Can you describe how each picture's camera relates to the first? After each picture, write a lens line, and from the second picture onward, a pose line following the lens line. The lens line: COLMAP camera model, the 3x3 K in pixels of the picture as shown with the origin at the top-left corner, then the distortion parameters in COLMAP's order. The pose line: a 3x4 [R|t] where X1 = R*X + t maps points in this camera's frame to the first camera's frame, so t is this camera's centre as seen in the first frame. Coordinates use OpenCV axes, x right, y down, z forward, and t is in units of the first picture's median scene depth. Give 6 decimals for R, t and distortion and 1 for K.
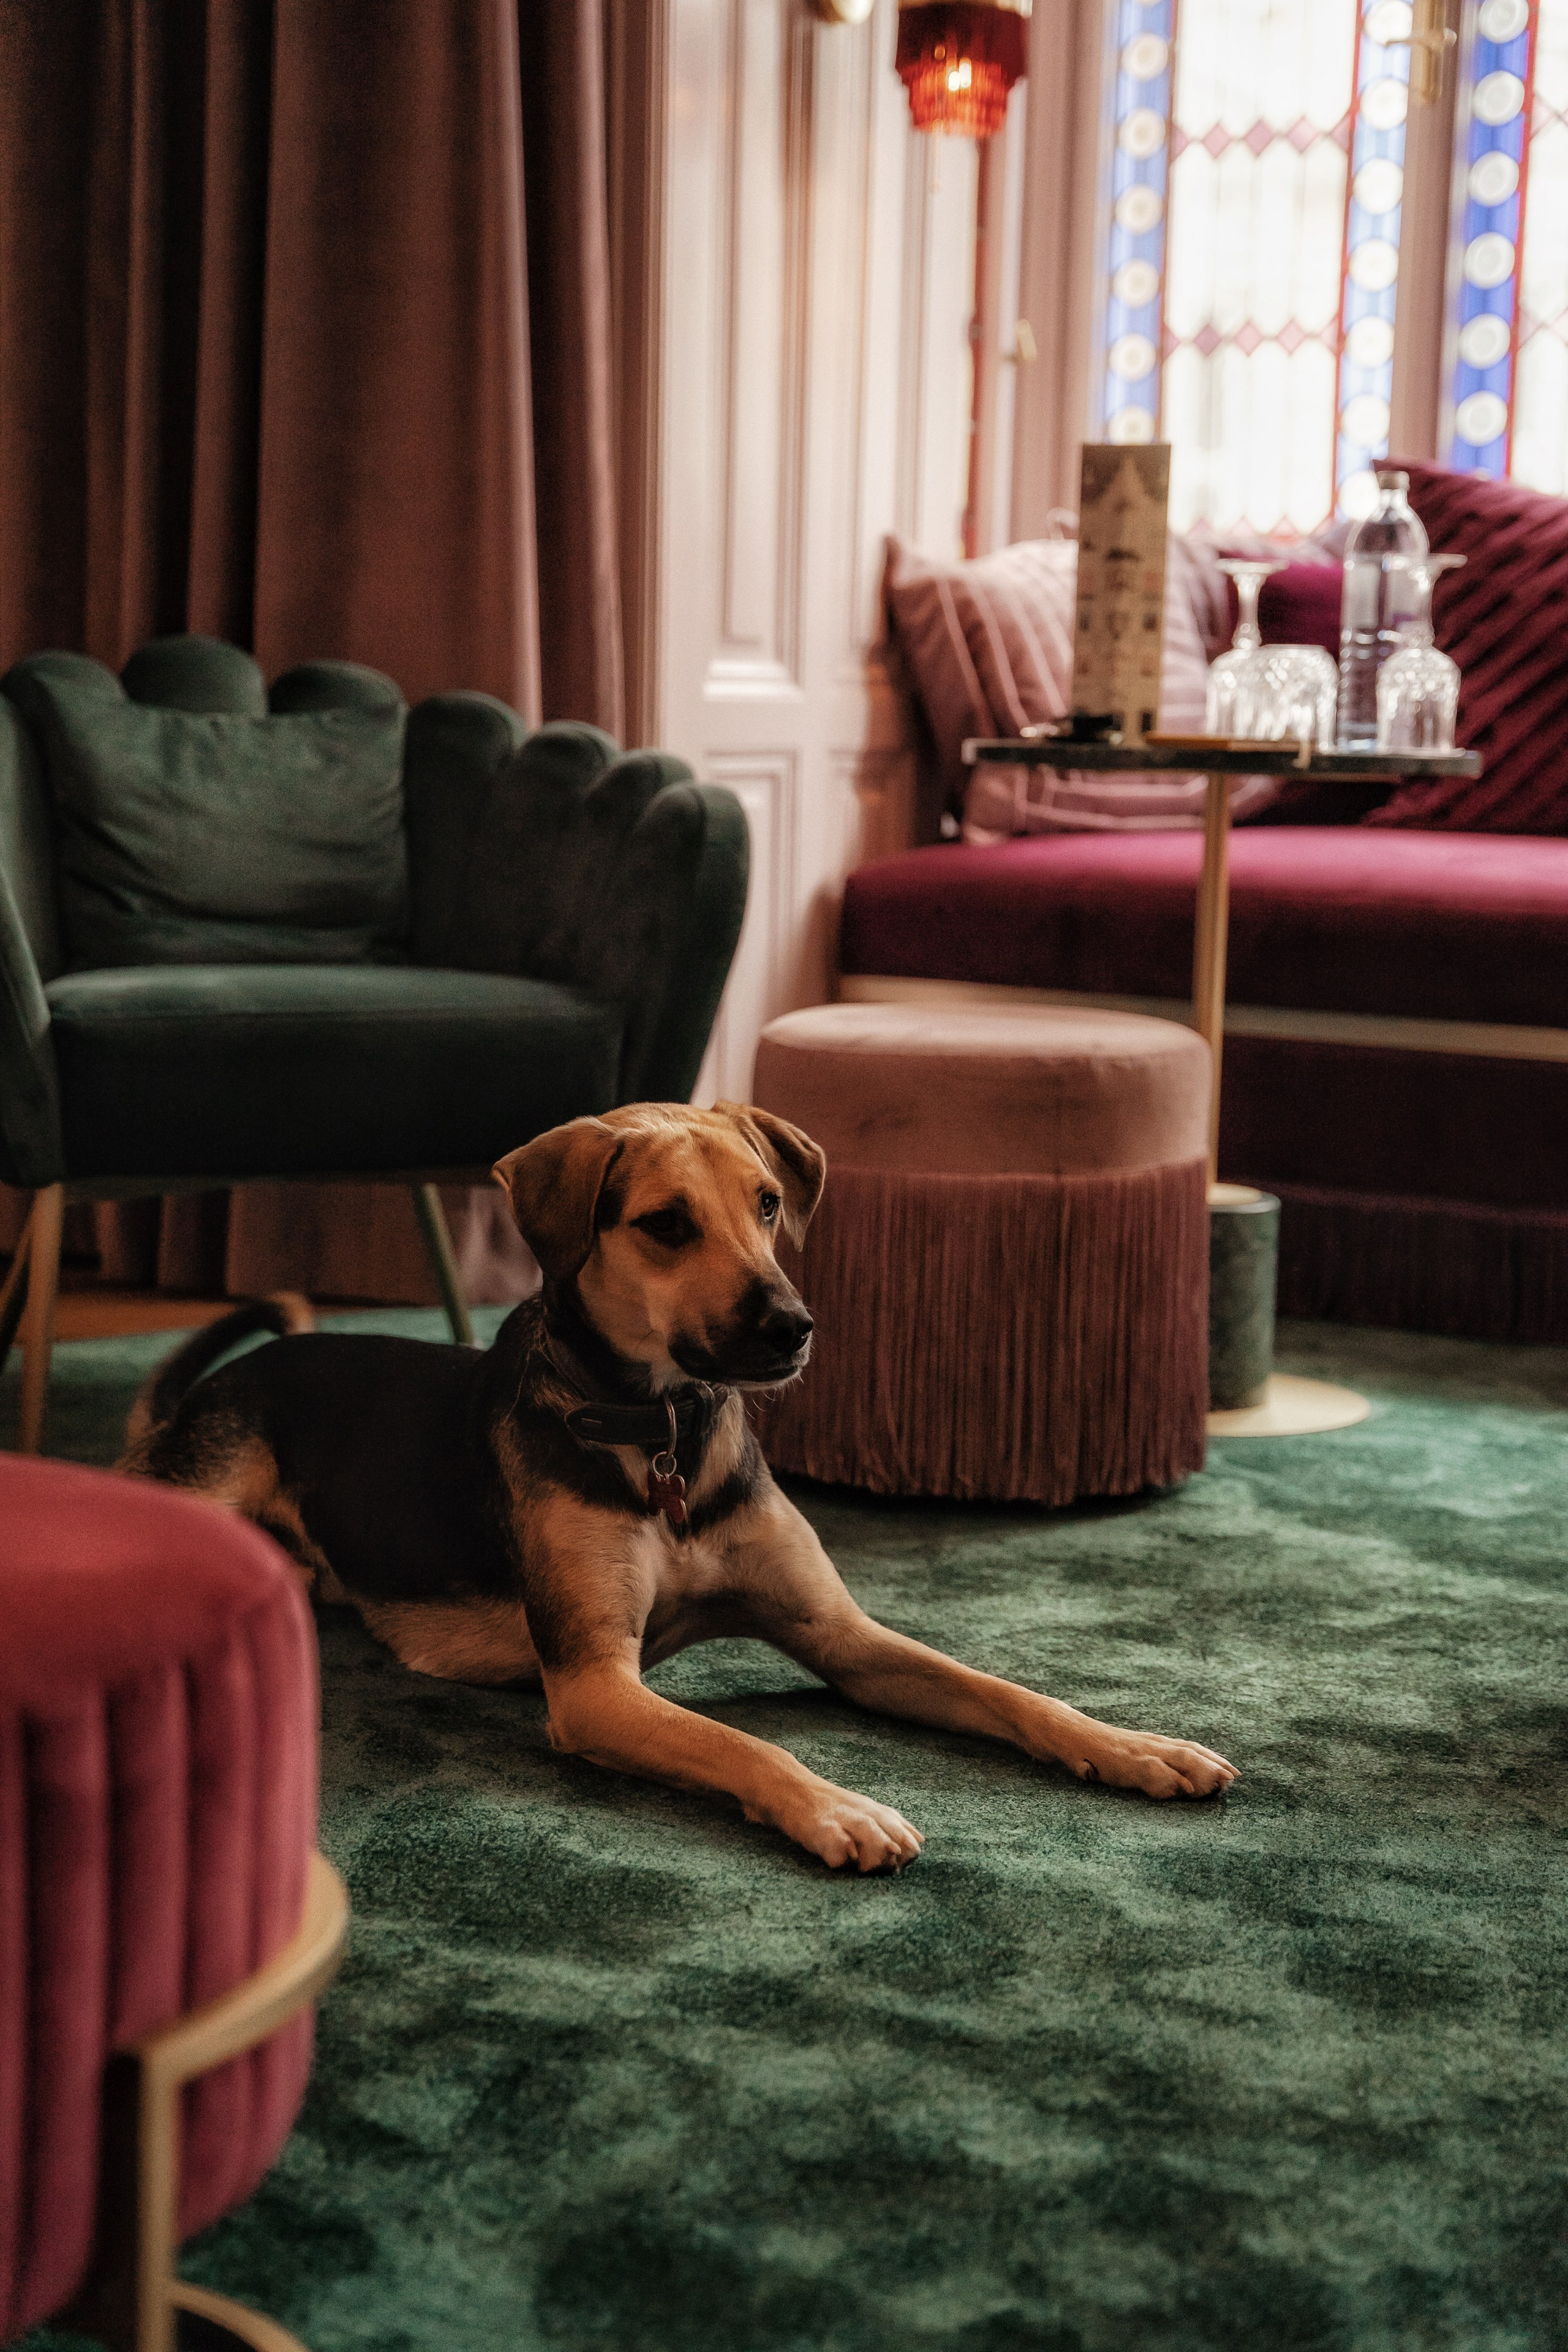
lens RADIAL K [[3832.8, 0, 784.0], [0, 3832.8, 1176.0], [0, 0, 1]] dist [-0.004473, -0.058038]
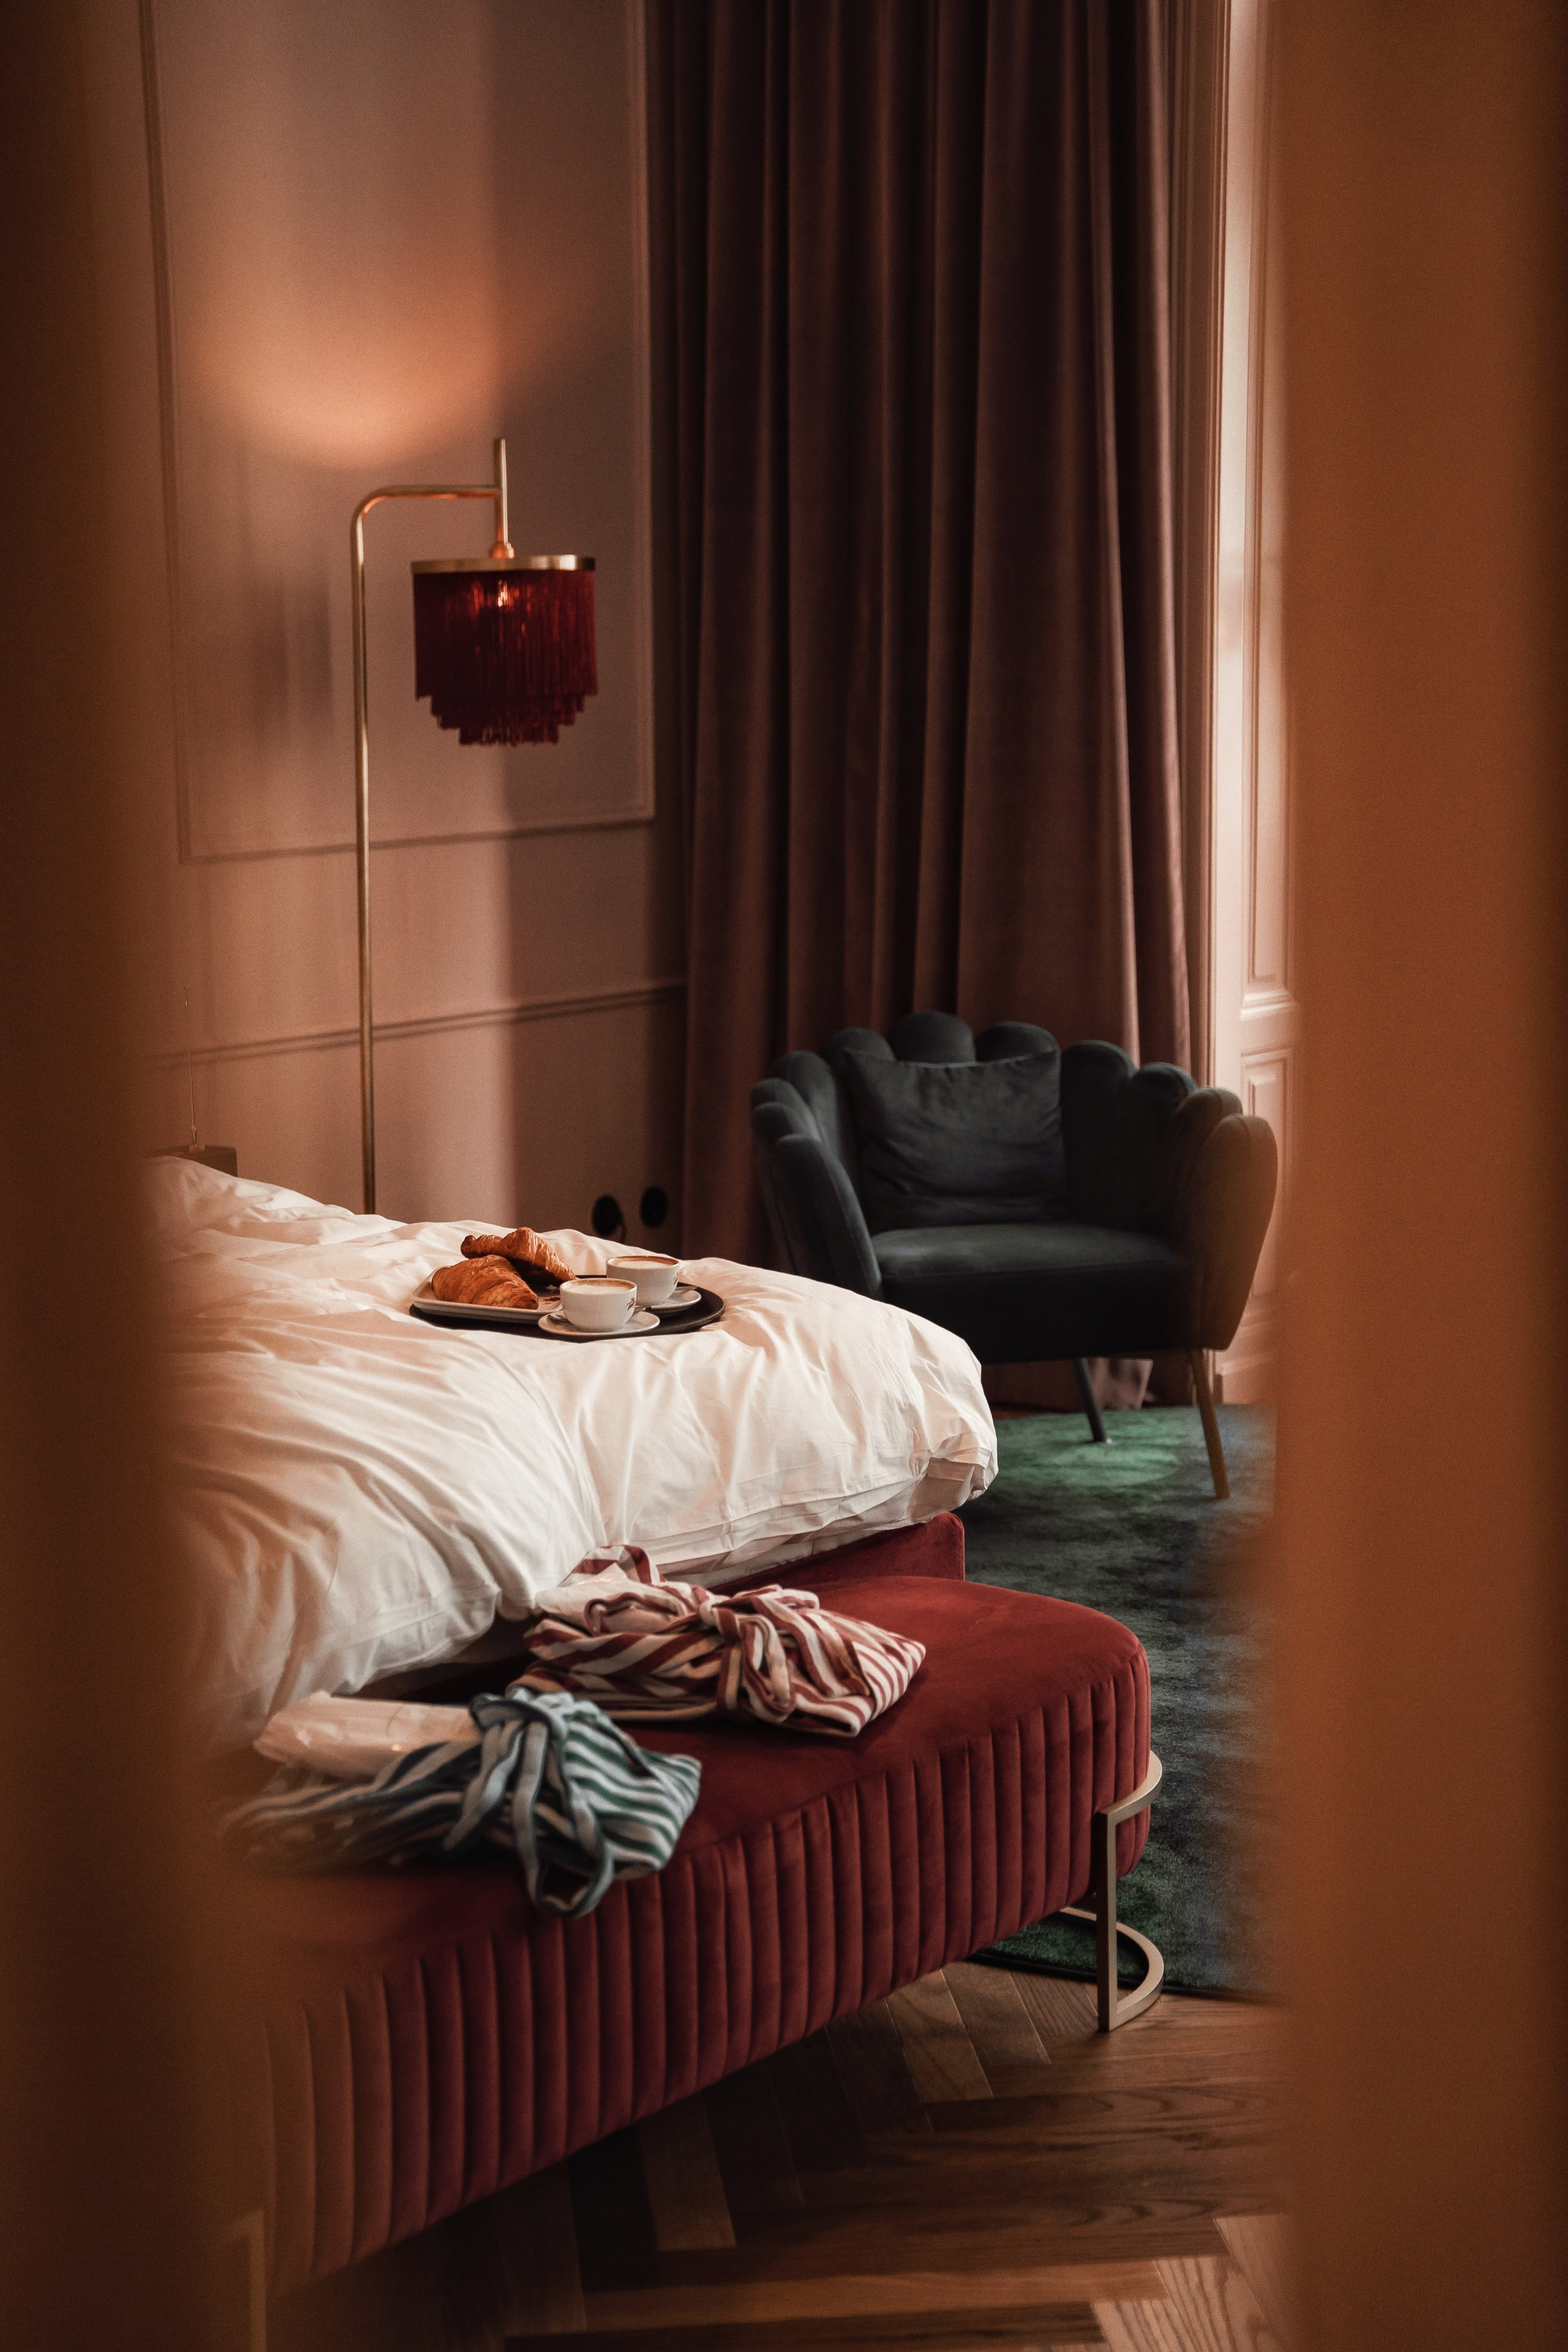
lens RADIAL K [[3542.8, 0, 784.0], [0, 3542.8, 1176.0], [0, 0, 1]] dist [-0.032062, -0.018294]
pose [[0.990489, -0.010039, -0.137225, -0.008567], [0.011870, 0.999851, 0.012530, -0.091453], [0.137079, -0.014040, 0.990461, -0.524848]]
